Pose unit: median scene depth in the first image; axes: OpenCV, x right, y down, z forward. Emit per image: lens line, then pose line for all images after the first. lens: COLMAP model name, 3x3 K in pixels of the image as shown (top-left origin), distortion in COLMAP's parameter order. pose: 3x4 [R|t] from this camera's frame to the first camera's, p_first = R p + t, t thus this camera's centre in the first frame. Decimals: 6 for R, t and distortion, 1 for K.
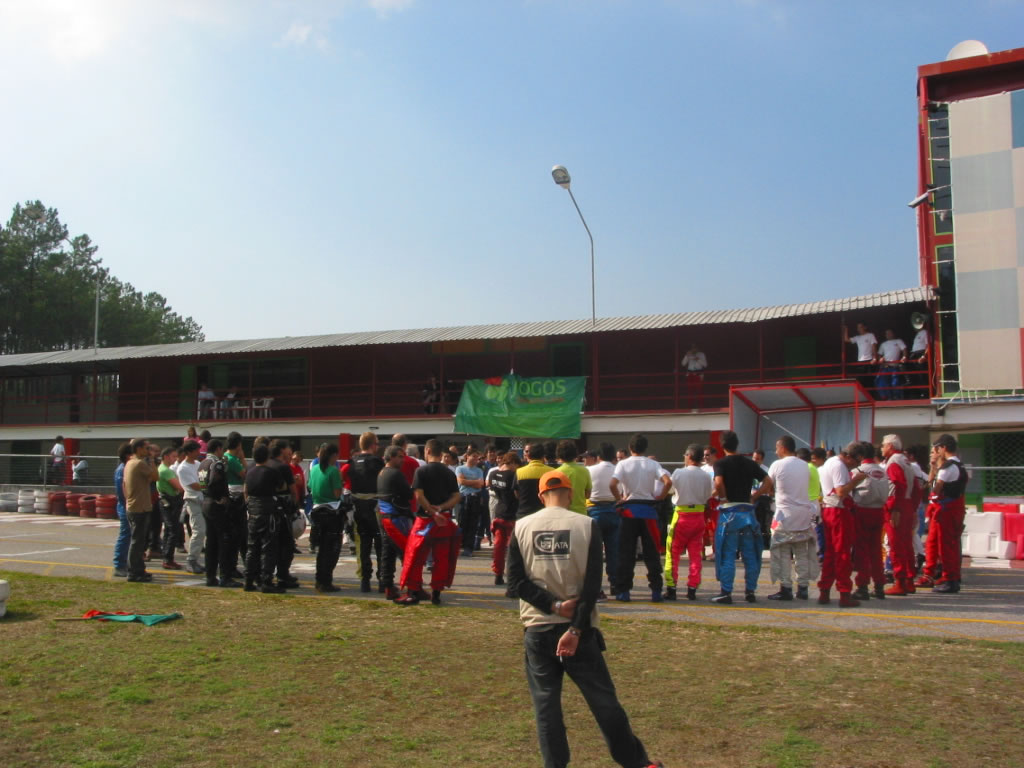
lens RADIAL K [[1021.4, 0, 511.6], [0, 1021.4, 385.9], [0, 0, 1]] dist [-0.123991, 0.000000]
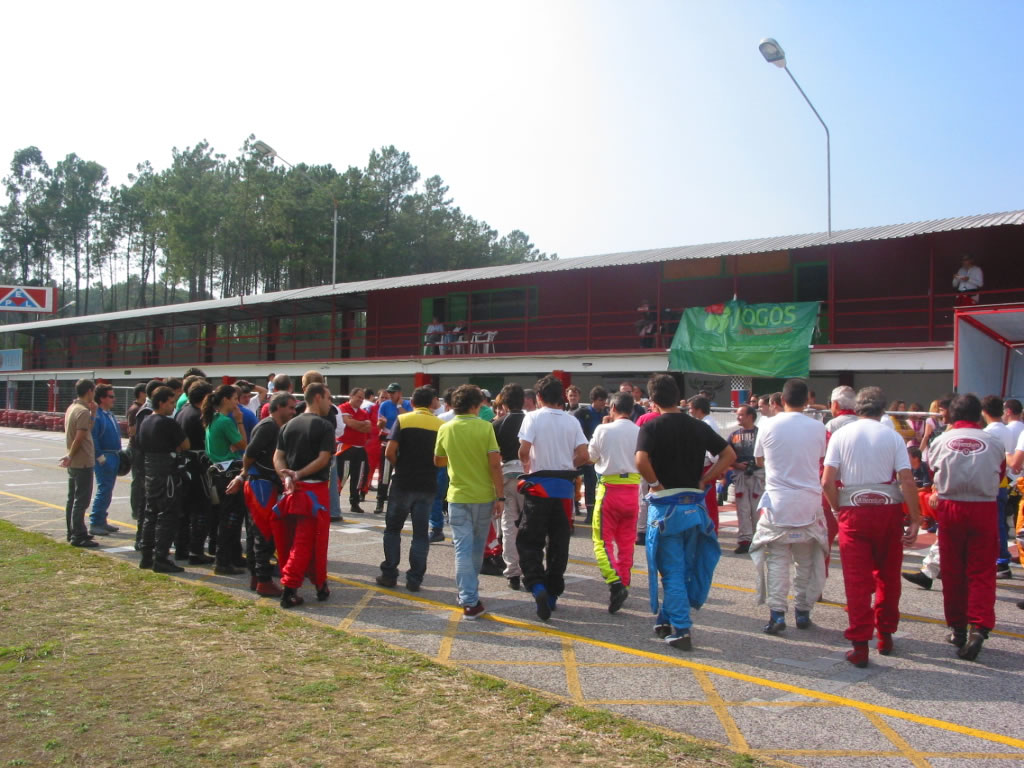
lens RADIAL K [[1021.4, 0, 520.3], [0, 1021.4, 385.4], [0, 0, 1]] dist [-0.123991, 0.000000]
pose [[0.929877, 0.009076, -0.367758, 0.141370], [0.014463, 0.998021, 0.061202, 0.004726], [0.367586, -0.062229, 0.927905, 0.163103]]
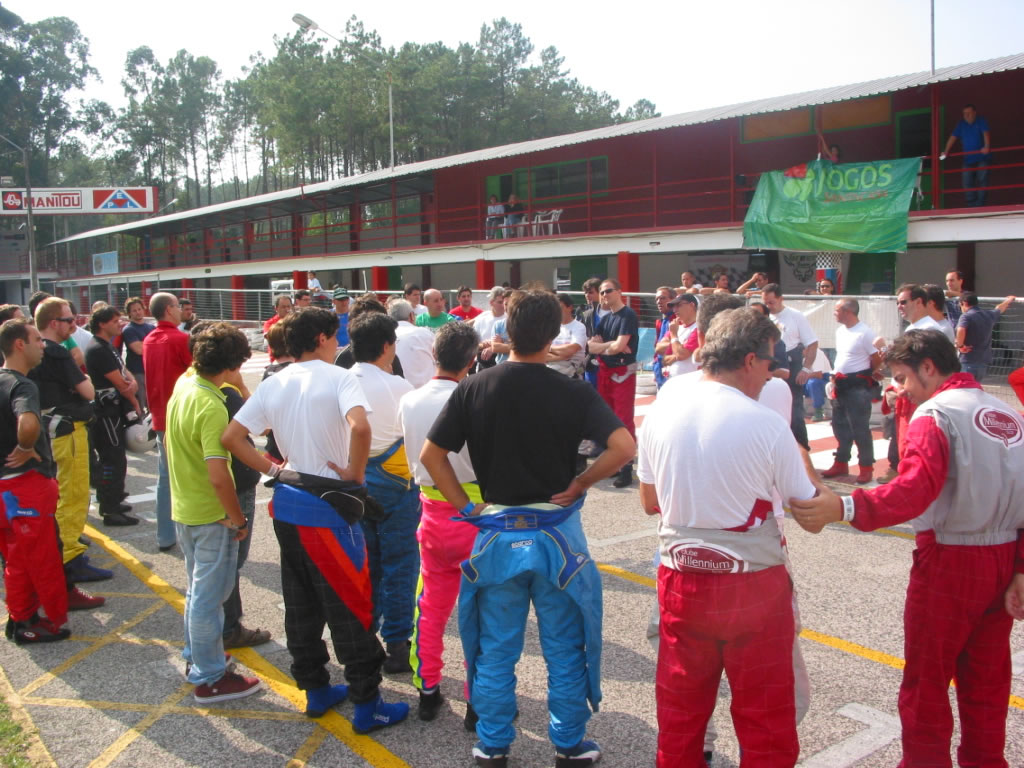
lens RADIAL K [[1021.4, 0, 505.1], [0, 1021.4, 378.9], [0, 0, 1]] dist [-0.123991, 0.000000]
pose [[0.860796, 0.029430, -0.508099, 0.165472], [0.065051, 0.983777, 0.167188, 0.006687], [0.504776, -0.176967, 0.844916, 0.289727]]
